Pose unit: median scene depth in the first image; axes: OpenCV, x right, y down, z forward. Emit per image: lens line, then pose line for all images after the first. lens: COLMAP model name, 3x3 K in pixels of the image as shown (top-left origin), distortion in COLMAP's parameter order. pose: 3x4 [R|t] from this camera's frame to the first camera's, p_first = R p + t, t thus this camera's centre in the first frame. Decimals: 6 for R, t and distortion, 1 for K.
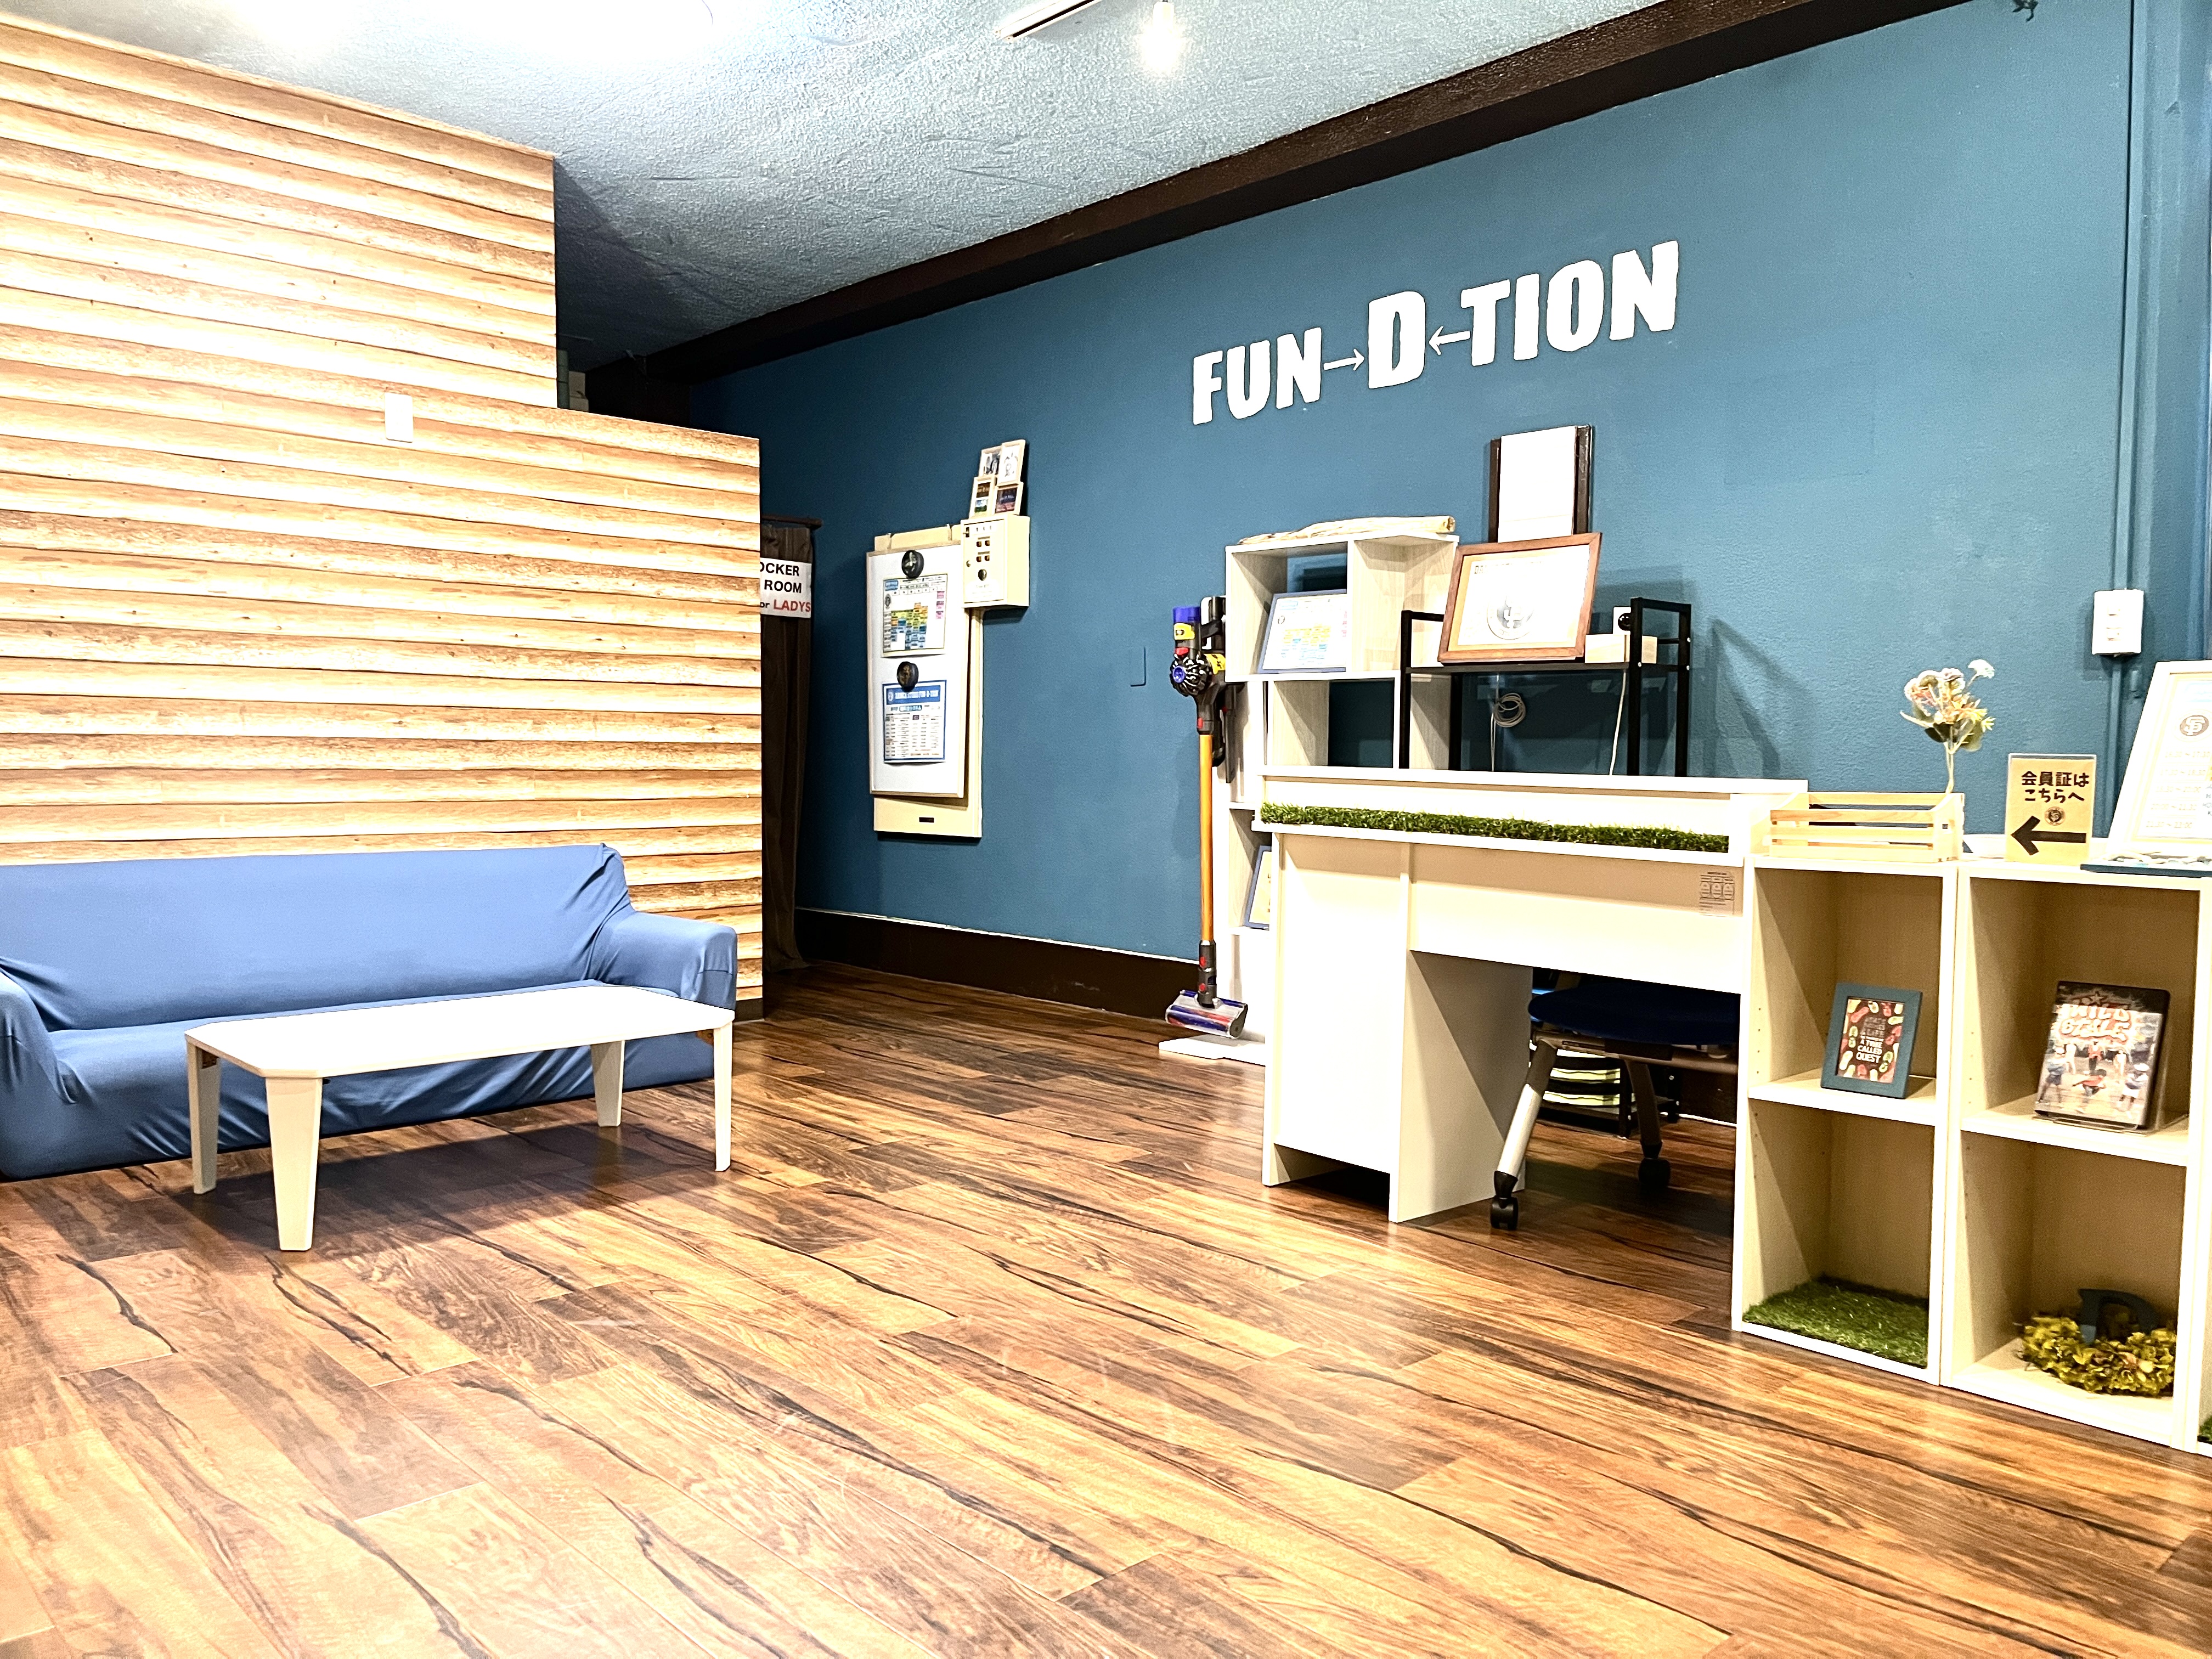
lens RADIAL K [[1693.9, 0, 1136.3], [0, 1693.9, 855.1], [0, 0, 1]] dist [0.041632, -0.001871]
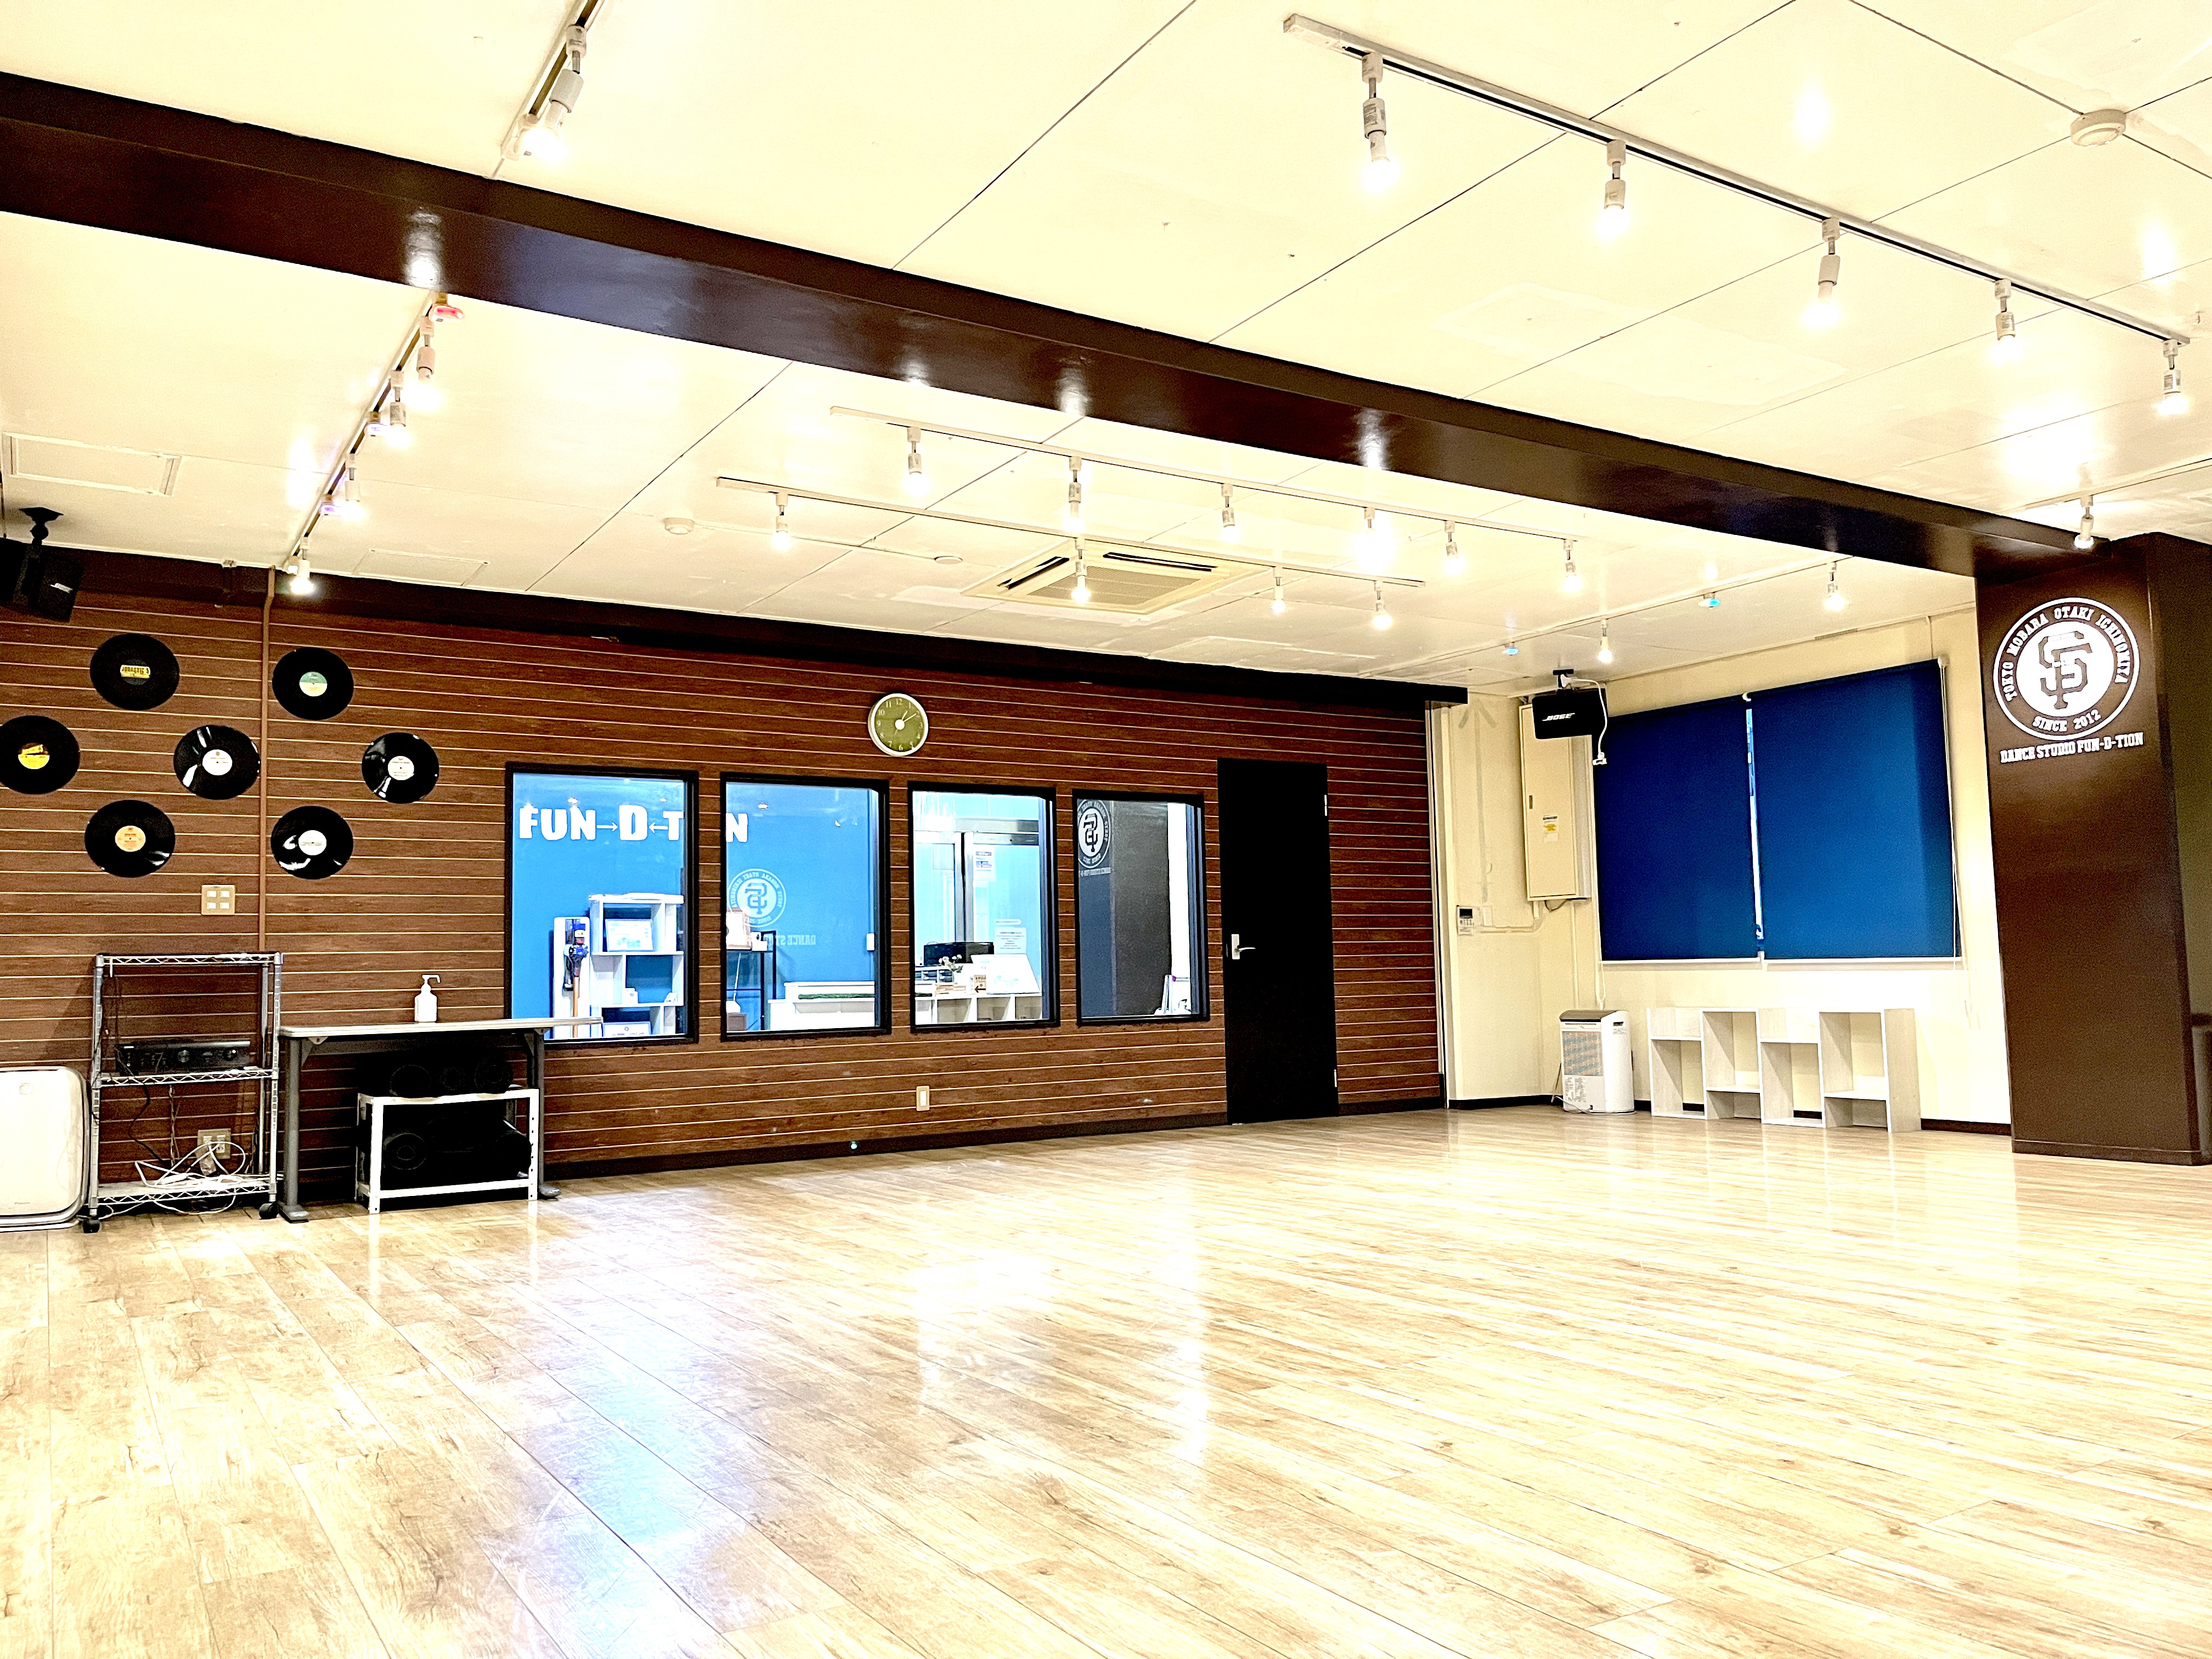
lens RADIAL K [[1671.8, 0, 1106.0], [0, 1671.8, 829.5], [0, 0, 1]] dist [0.059011, -0.074583]
pose [[0.195388, 0.072585, 0.978036, -2.132240], [0.085264, 0.992224, -0.090672, 0.000039], [-0.977012, 0.101108, 0.187680, -0.177699]]
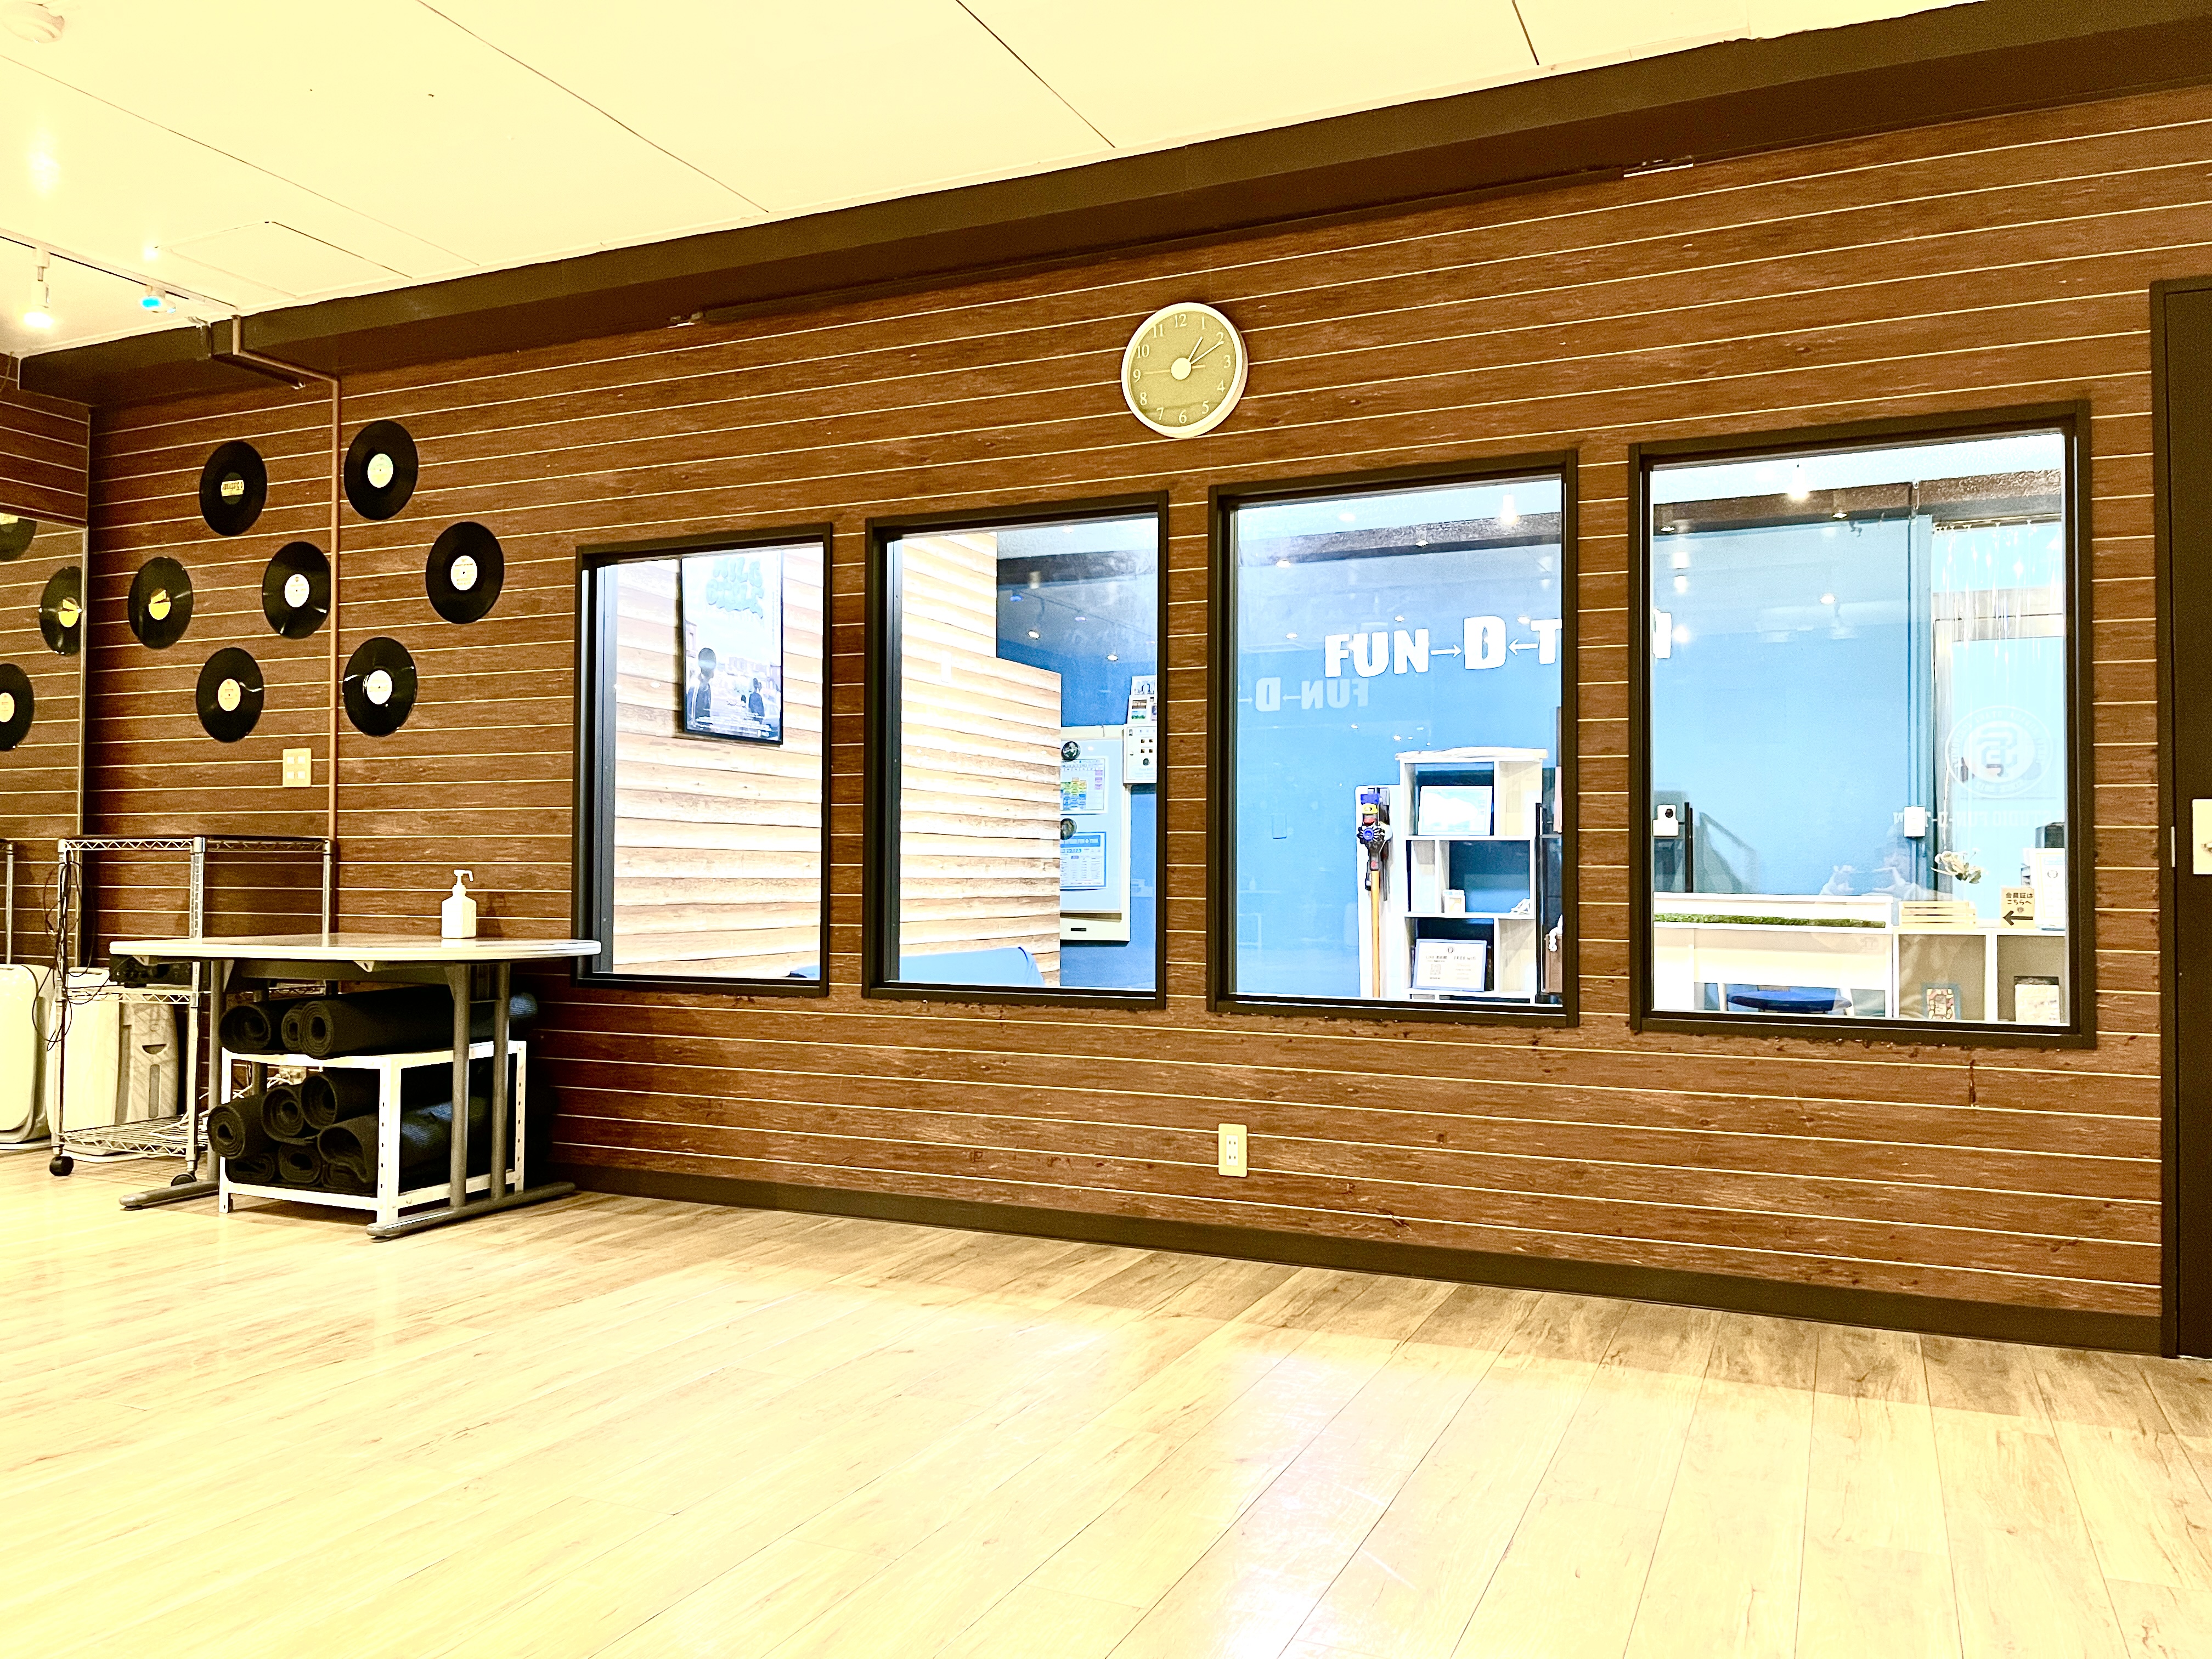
lens RADIAL K [[1671.8, 0, 1106.0], [0, 1671.8, 829.5], [0, 0, 1]] dist [0.059011, -0.074583]
pose [[0.923756, 0.004032, 0.382961, -0.826747], [0.028300, 0.996492, -0.078755, 0.008480], [-0.381935, 0.083588, 0.920401, -0.388491]]
